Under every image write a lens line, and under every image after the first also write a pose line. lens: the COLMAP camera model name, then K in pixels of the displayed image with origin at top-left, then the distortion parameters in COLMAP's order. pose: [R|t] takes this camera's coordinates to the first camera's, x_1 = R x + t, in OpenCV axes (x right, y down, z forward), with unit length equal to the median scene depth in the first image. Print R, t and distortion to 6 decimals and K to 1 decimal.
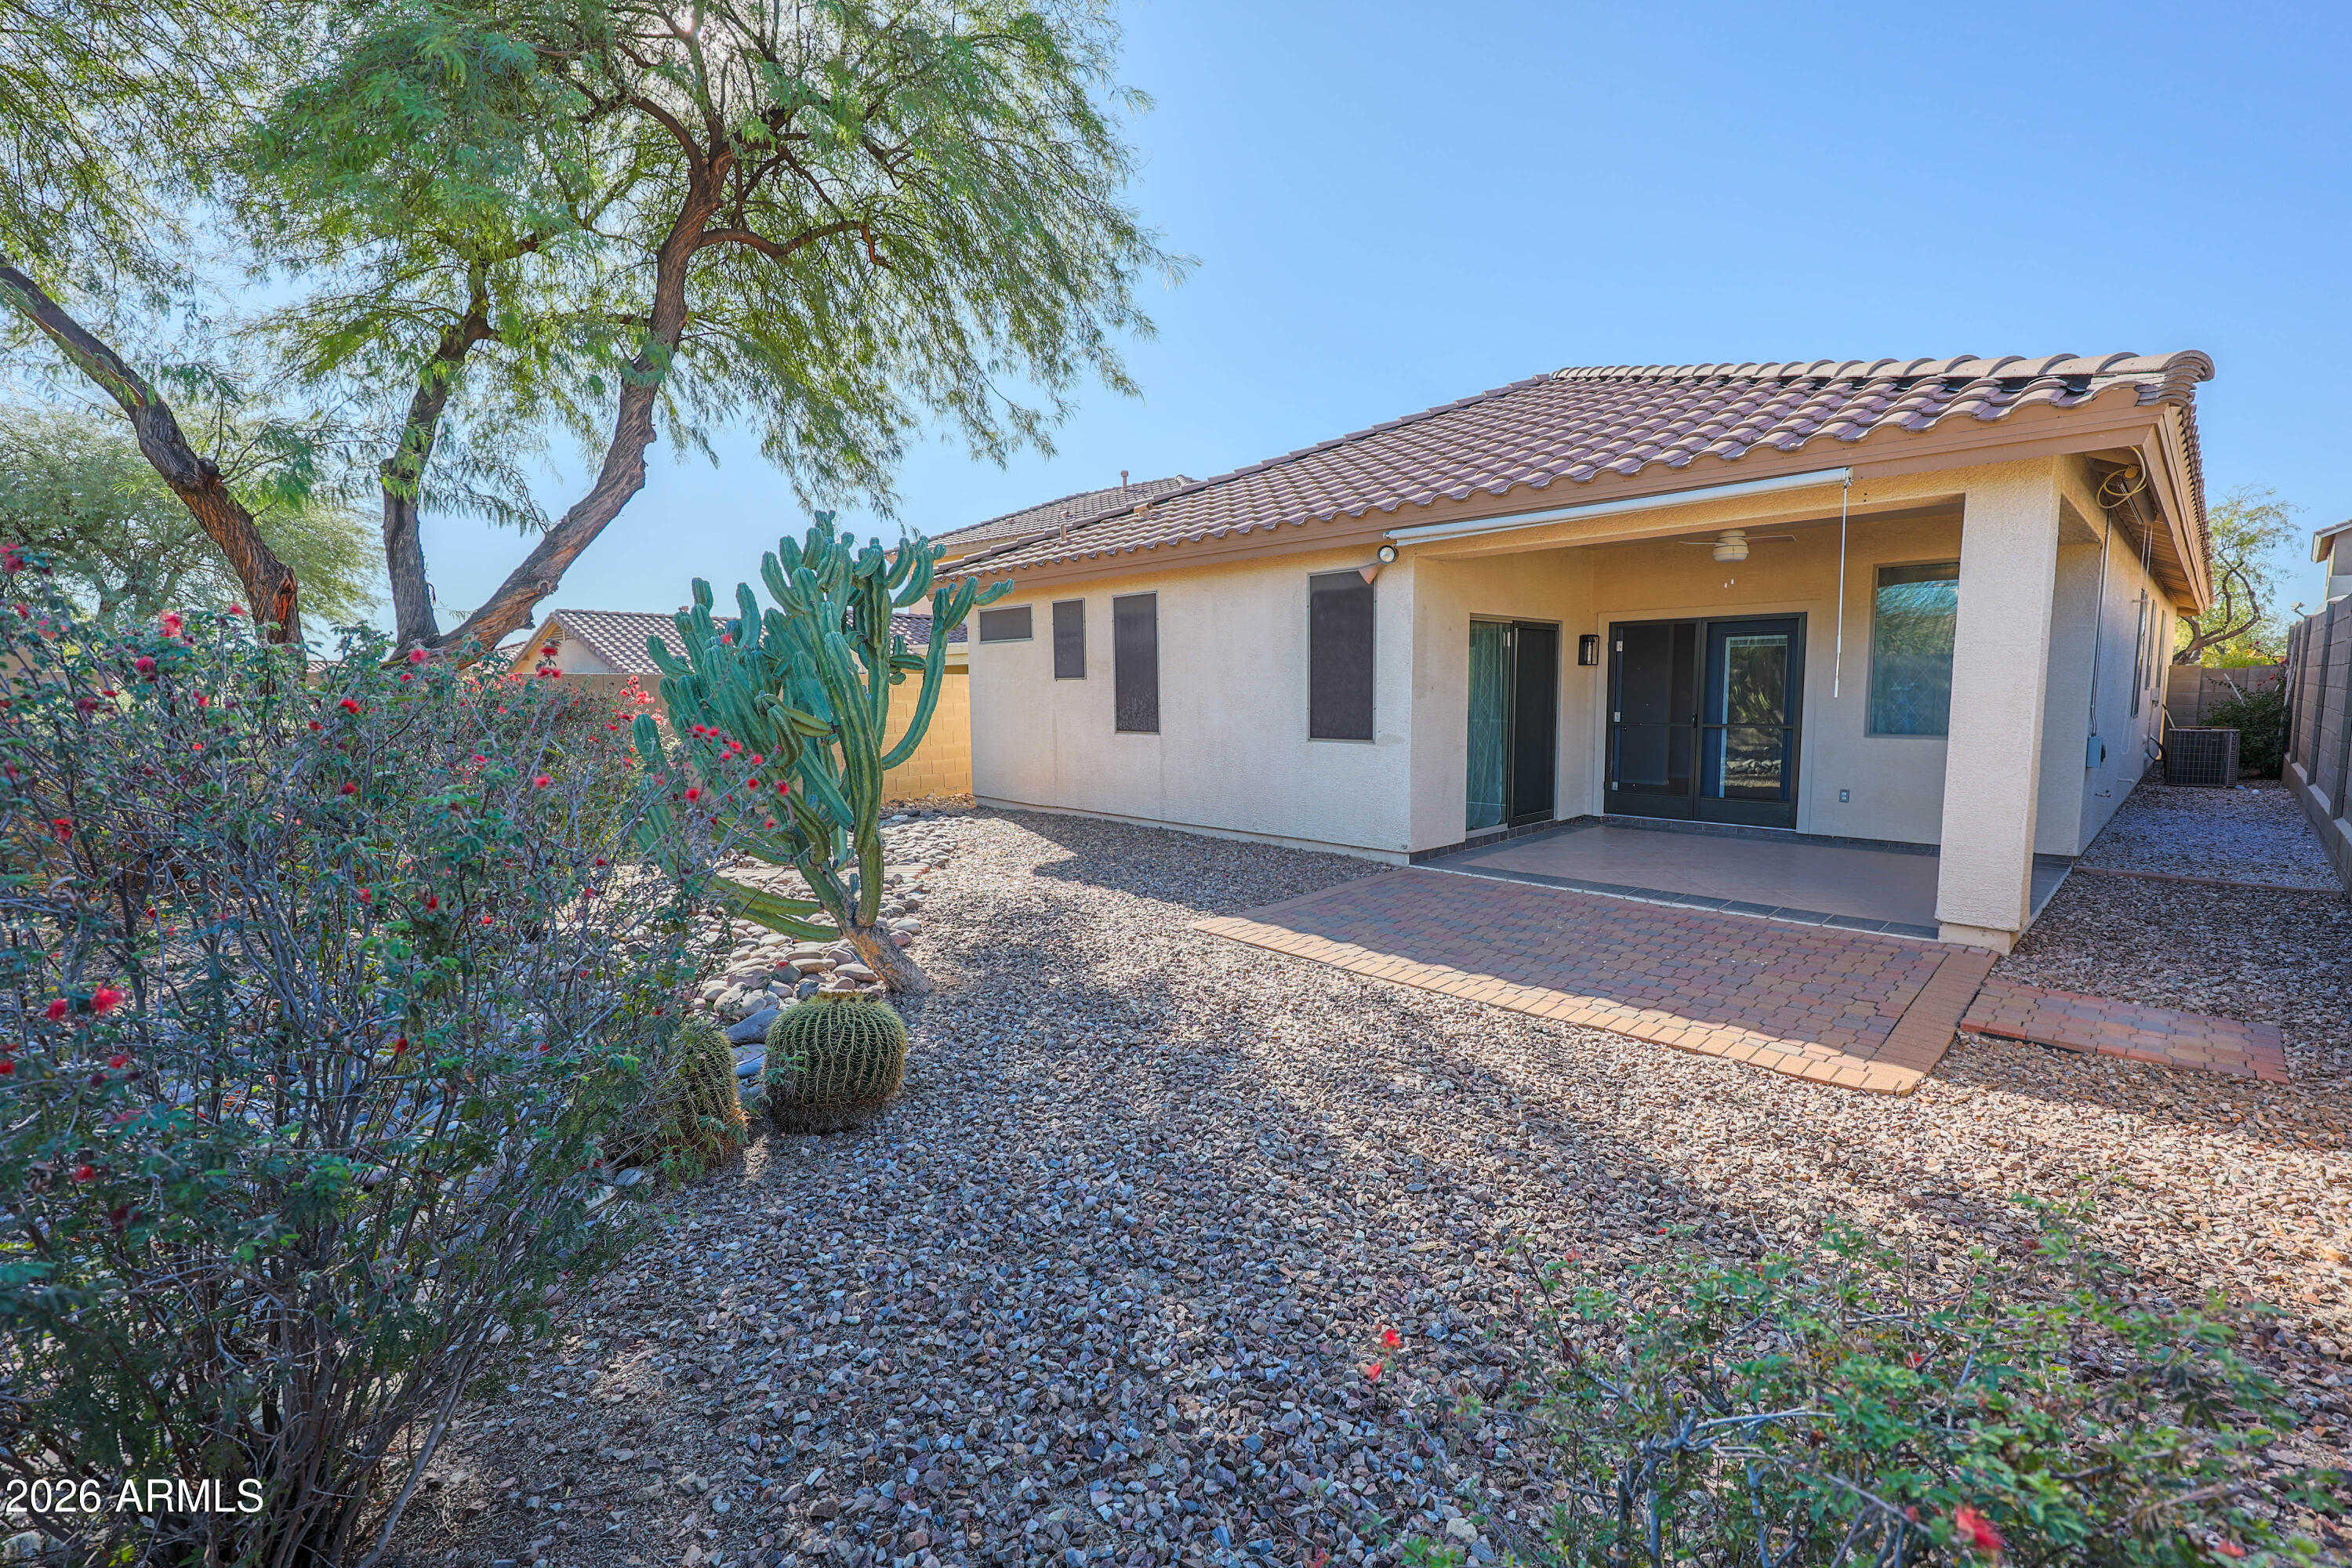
lens RADIAL K [[1004.9, 0, 1170.1], [0, 1004.9, 780.0], [0, 0, 1]] dist [0.013361, -0.000257]
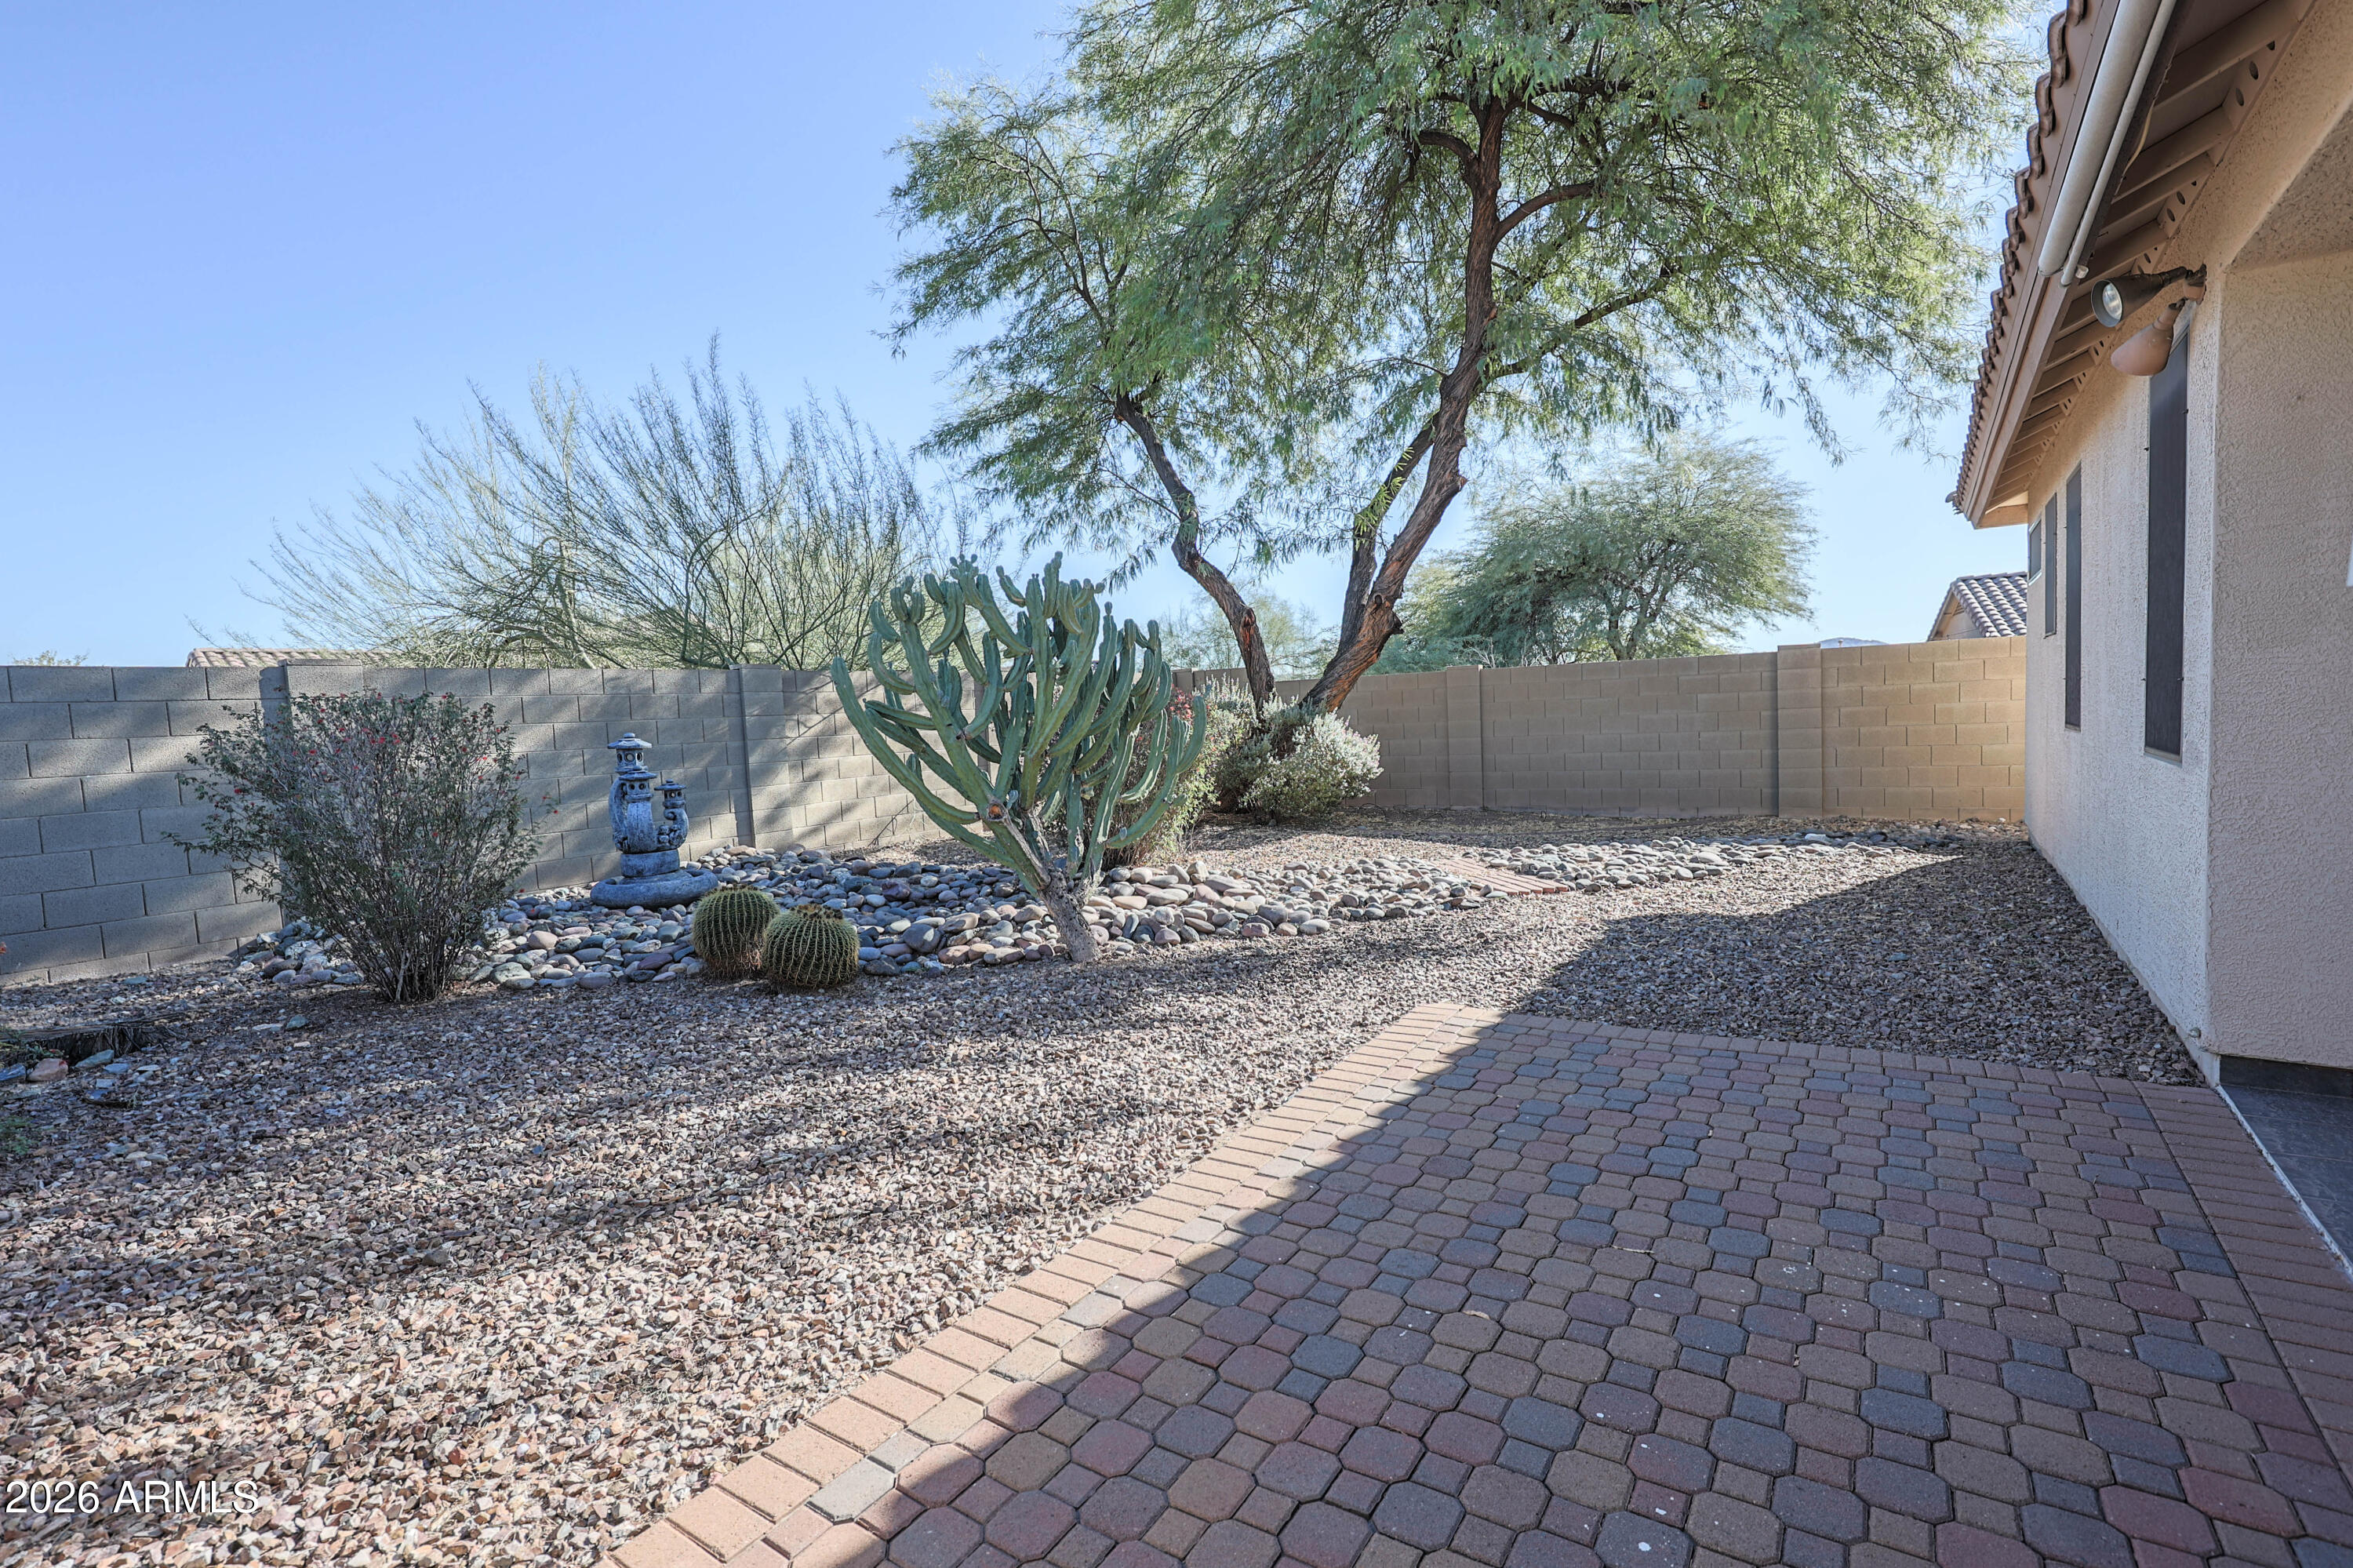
lens RADIAL K [[1078.9, 0, 1271.1], [0, 1078.9, 775.9], [0, 0, 1]] dist [0.003662, 0.001355]
pose [[0.217811, 0.057601, -0.974290, 0.522574], [-0.052032, 0.997523, 0.047342, -0.032682], [0.974603, 0.040382, 0.220268, 0.517829]]
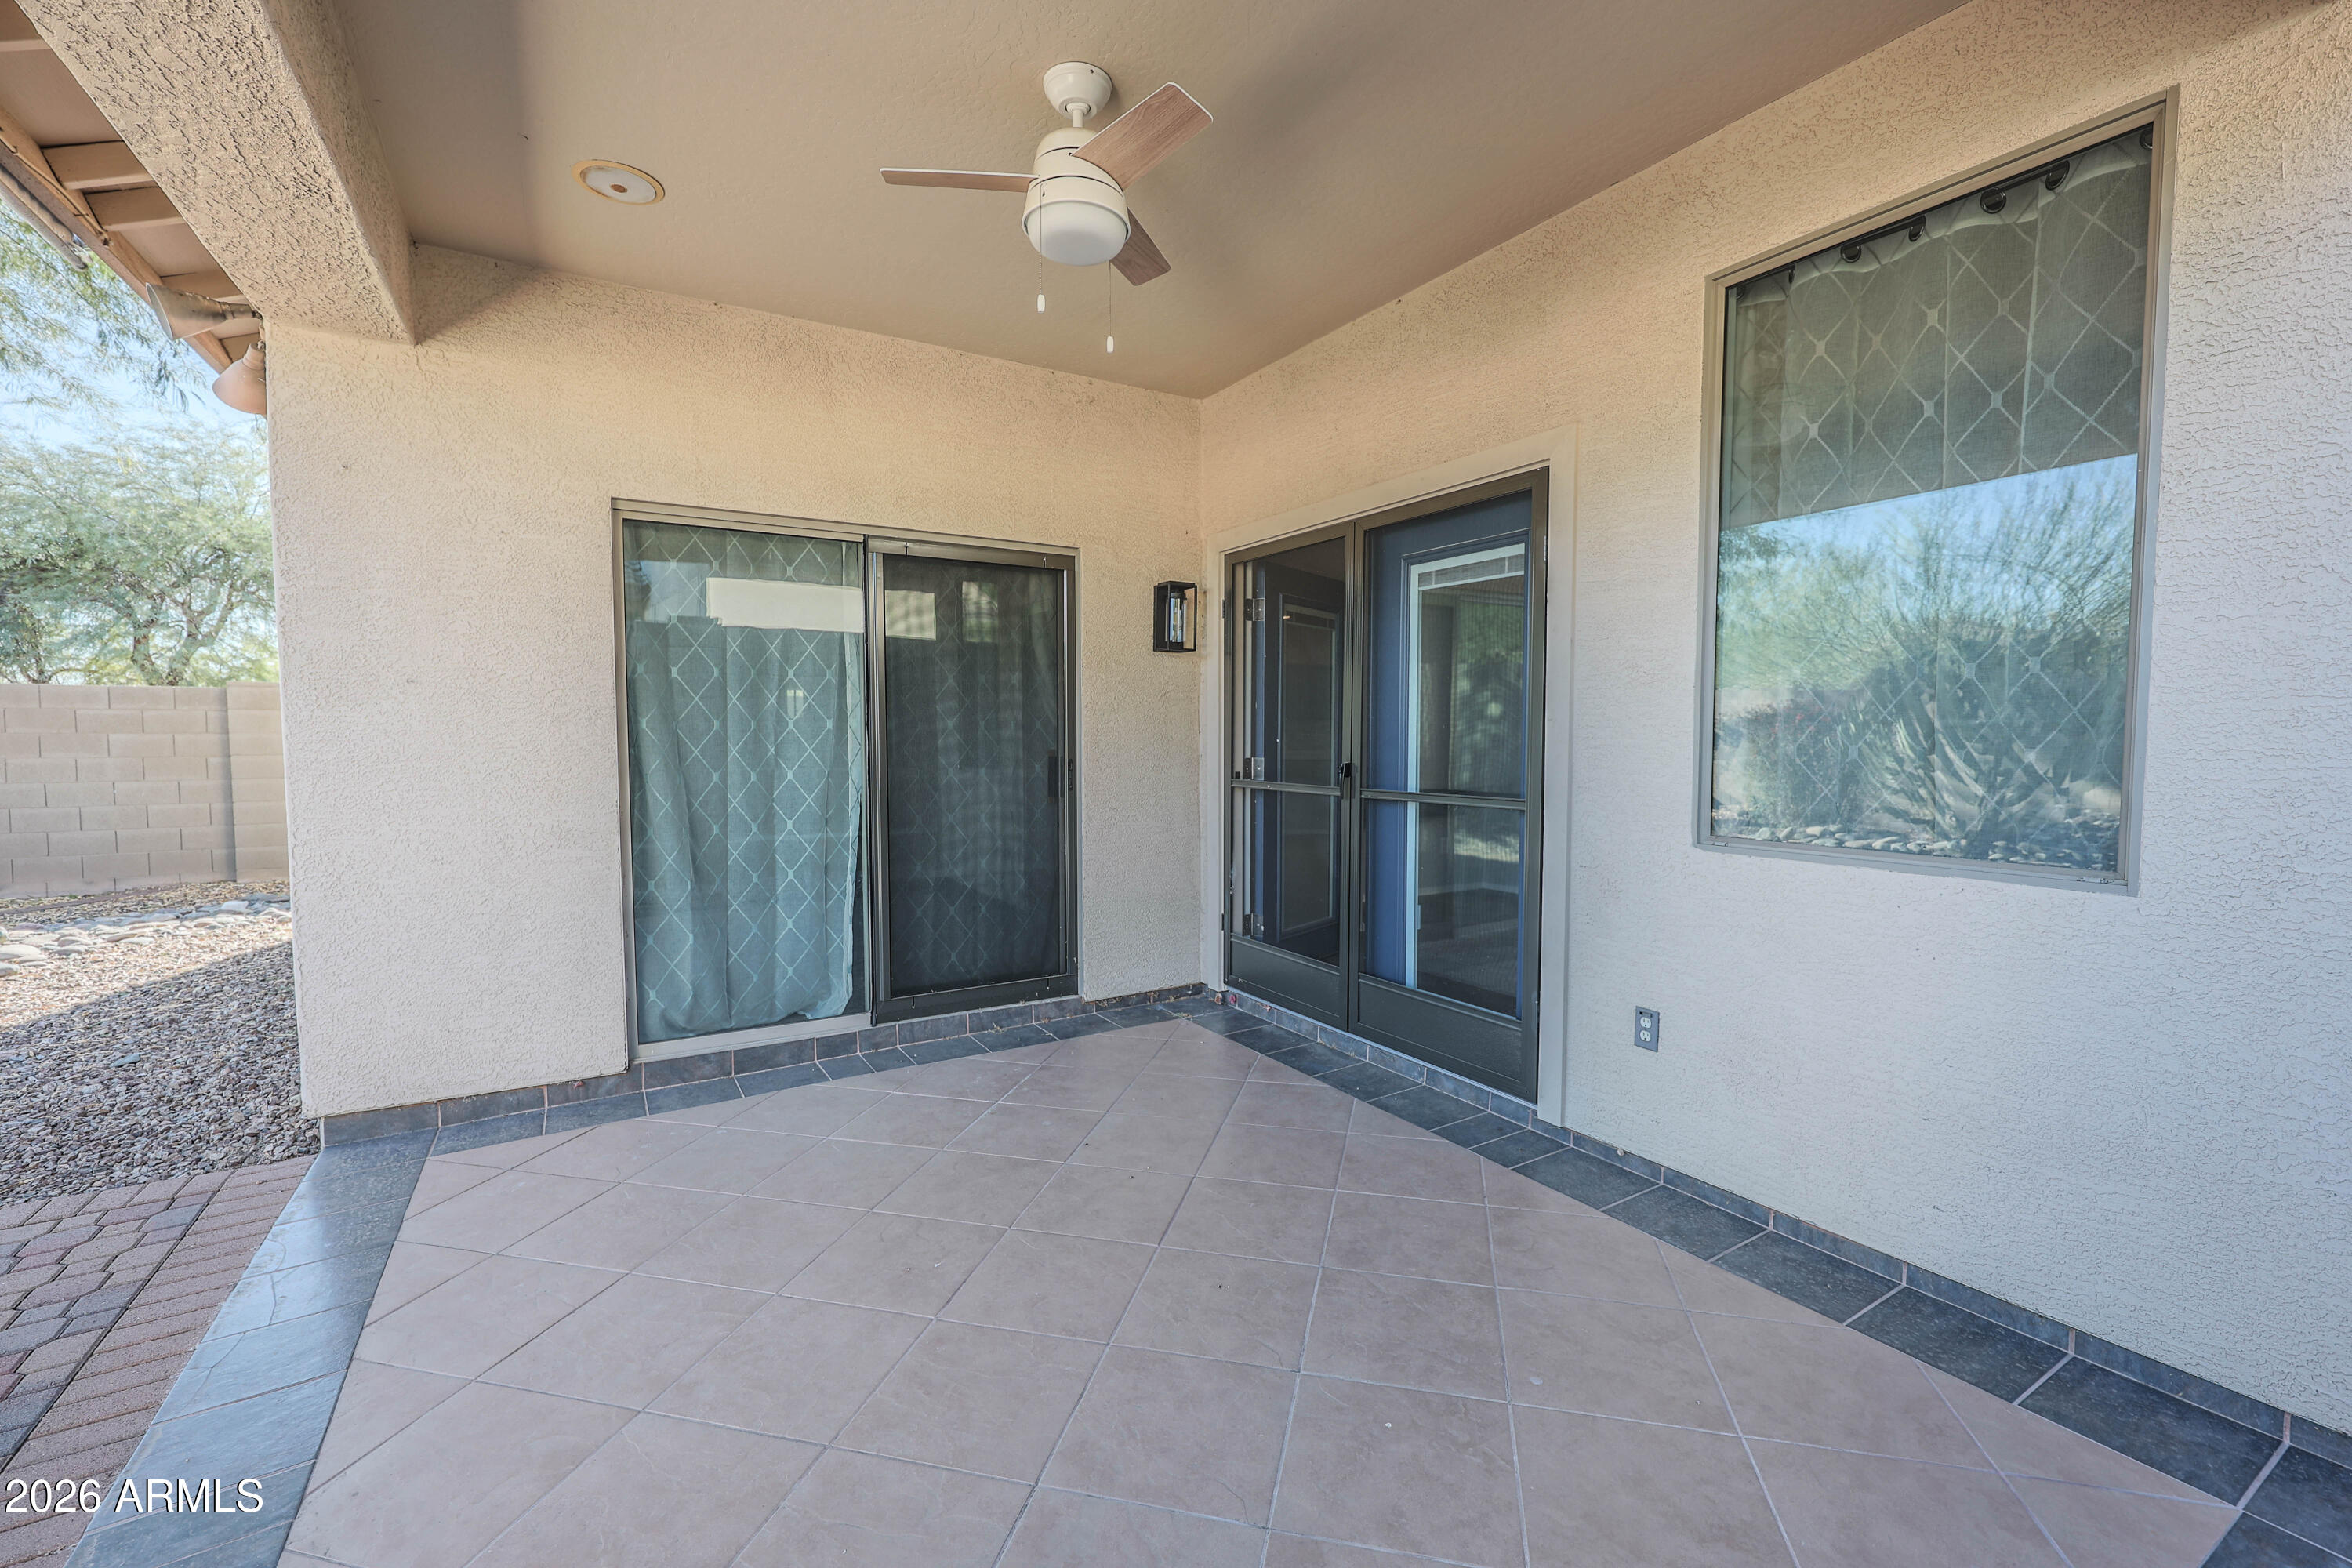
lens RADIAL K [[1004.9, 0, 1170.1], [0, 1004.9, 780.0], [0, 0, 1]] dist [0.013361, -0.000257]
pose [[0.968571, 0.015040, -0.248284, 0.599811], [-0.025566, 0.998903, -0.039226, -0.044501], [0.247422, 0.044340, 0.967893, 0.658794]]
